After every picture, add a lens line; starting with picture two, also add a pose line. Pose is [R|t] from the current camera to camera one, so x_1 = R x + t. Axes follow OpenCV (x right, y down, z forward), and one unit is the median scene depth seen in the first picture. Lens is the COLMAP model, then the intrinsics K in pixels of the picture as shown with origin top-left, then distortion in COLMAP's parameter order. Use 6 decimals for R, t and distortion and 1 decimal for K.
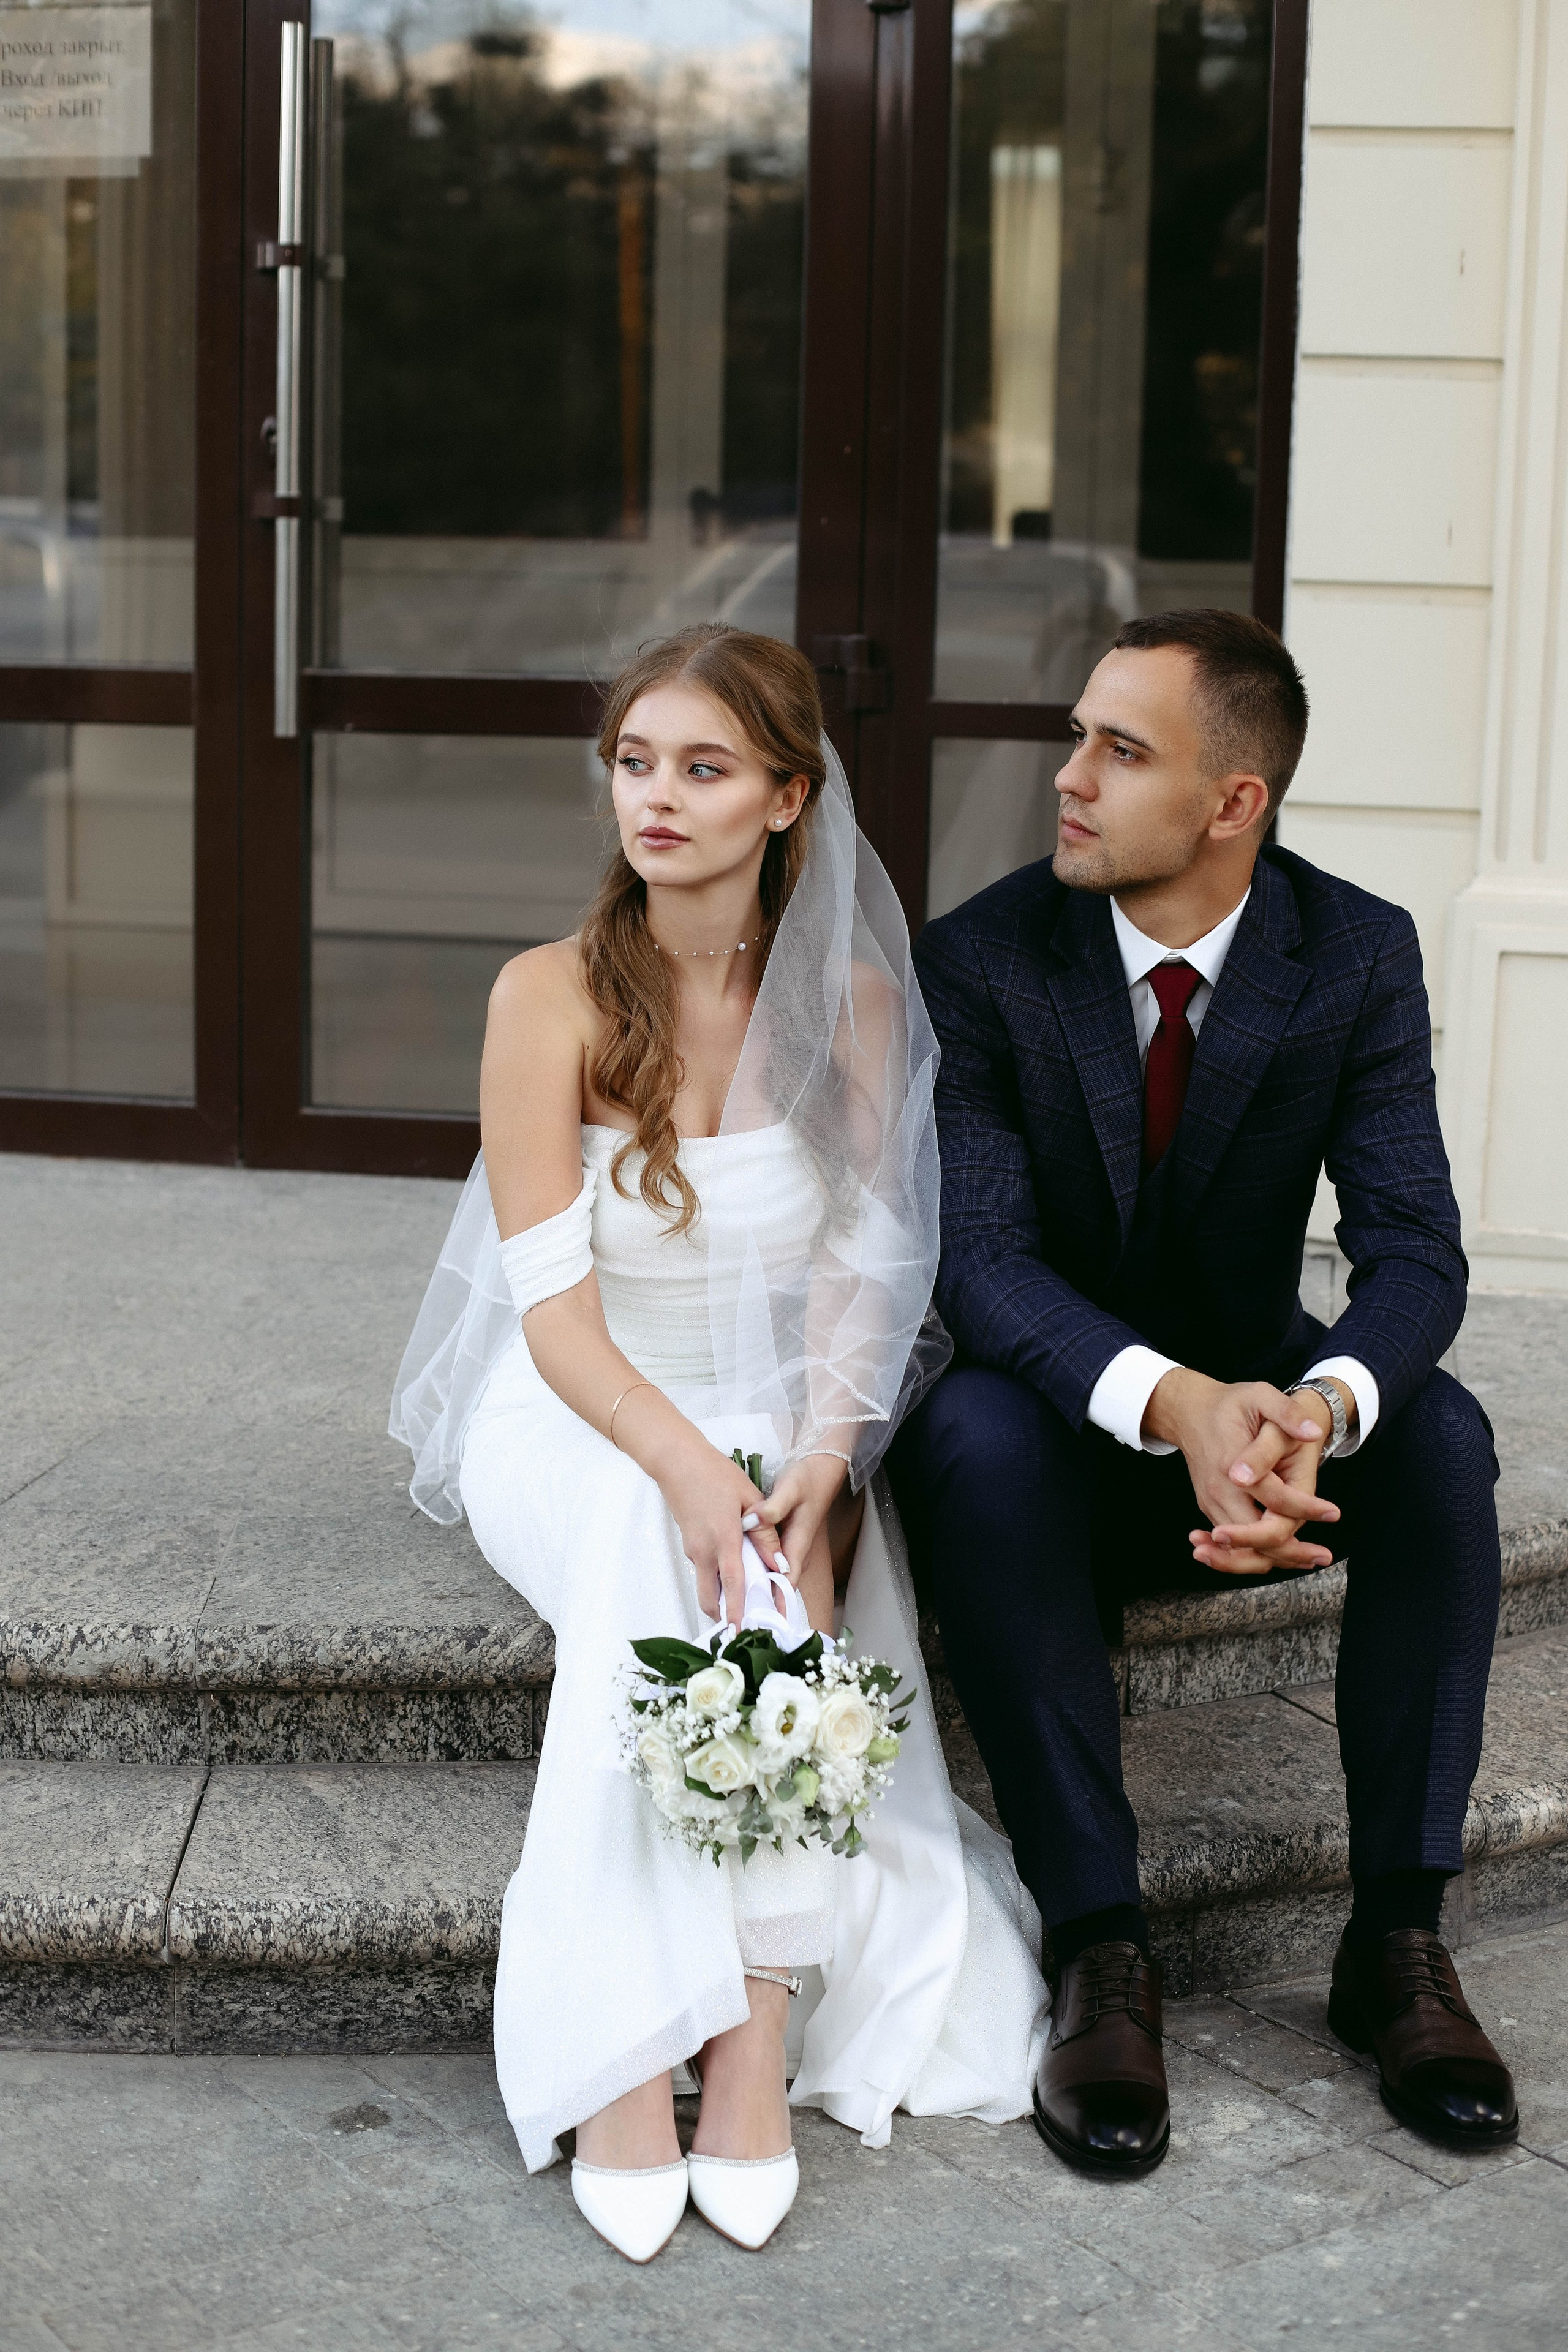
lens RADIAL K [[3369.6, 0, 784.7], [0, 3369.6, 1207.6], [0, 0, 1]] dist [-0.138953, 0.149800]
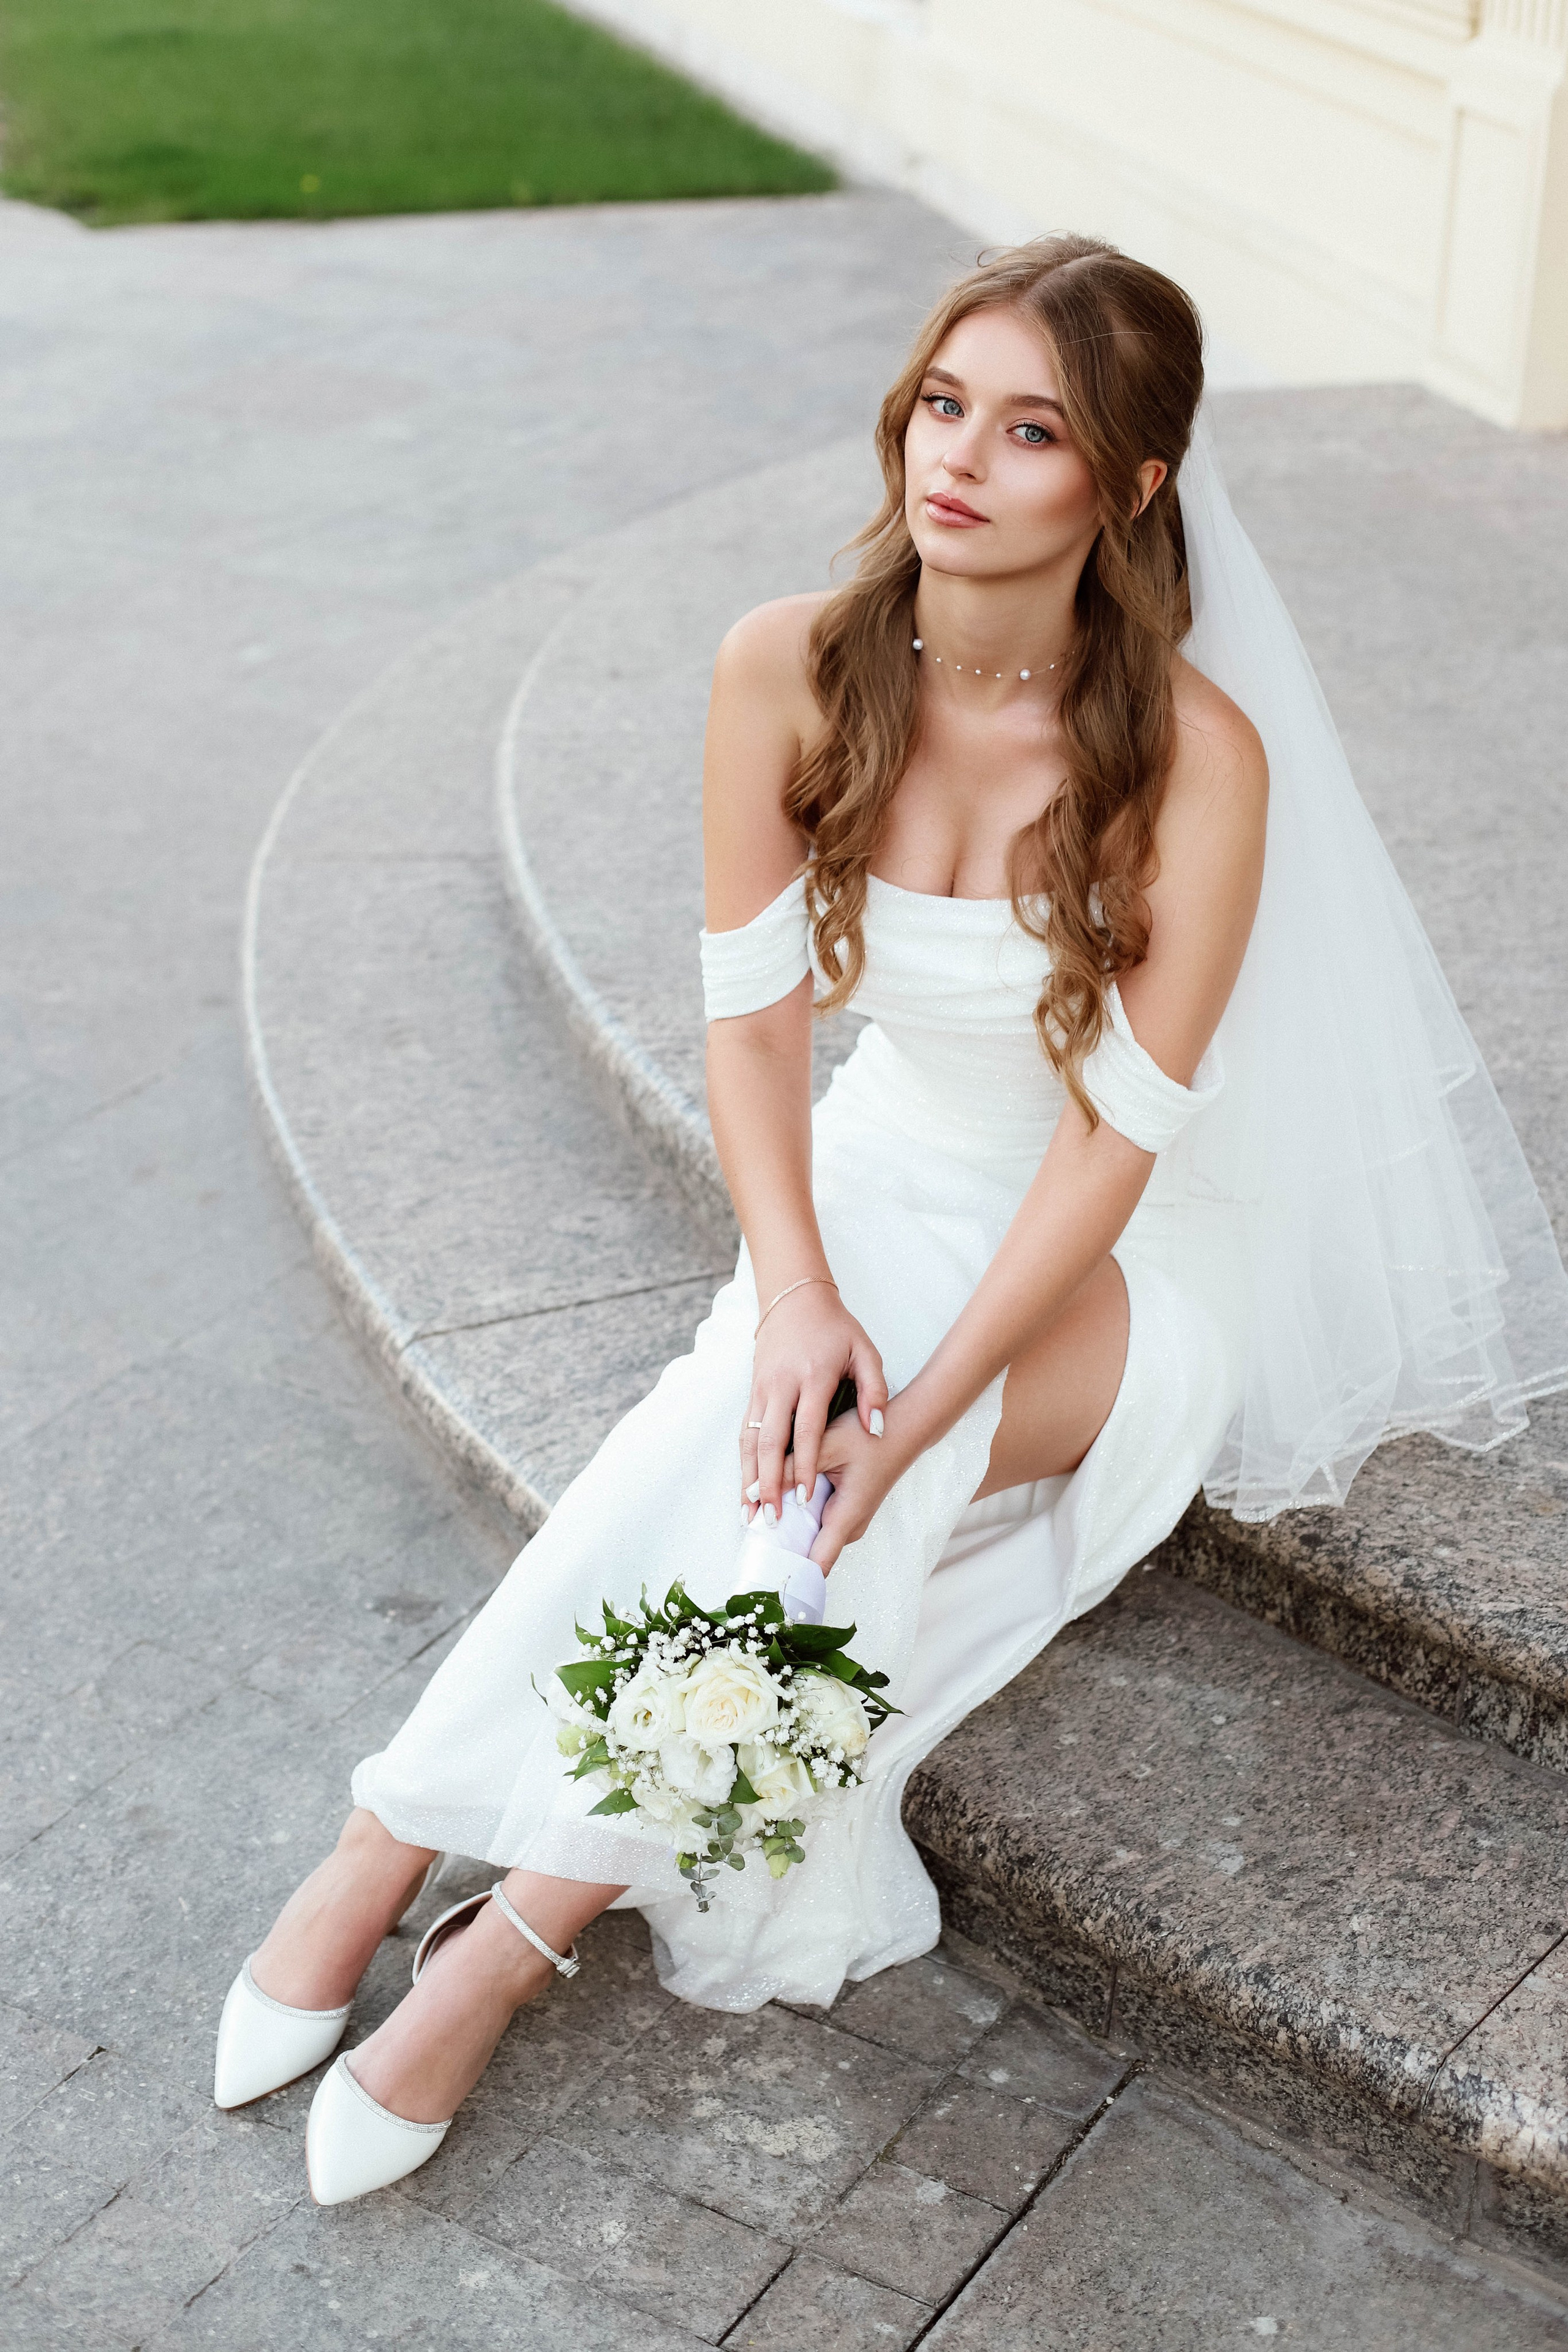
lens RADIAL K [[3441.5, 0, 784.0], [0, 3441.5, 1176.0], [0, 0, 1]] dist [-0.148863, 0.143873]
pose [[0.402747, 0.377176, -0.833986, 0.699501], [-0.178154, 0.926027, 0.332769, -0.208864], [0.897806, 0.014557, 0.440150, 0.596393]]
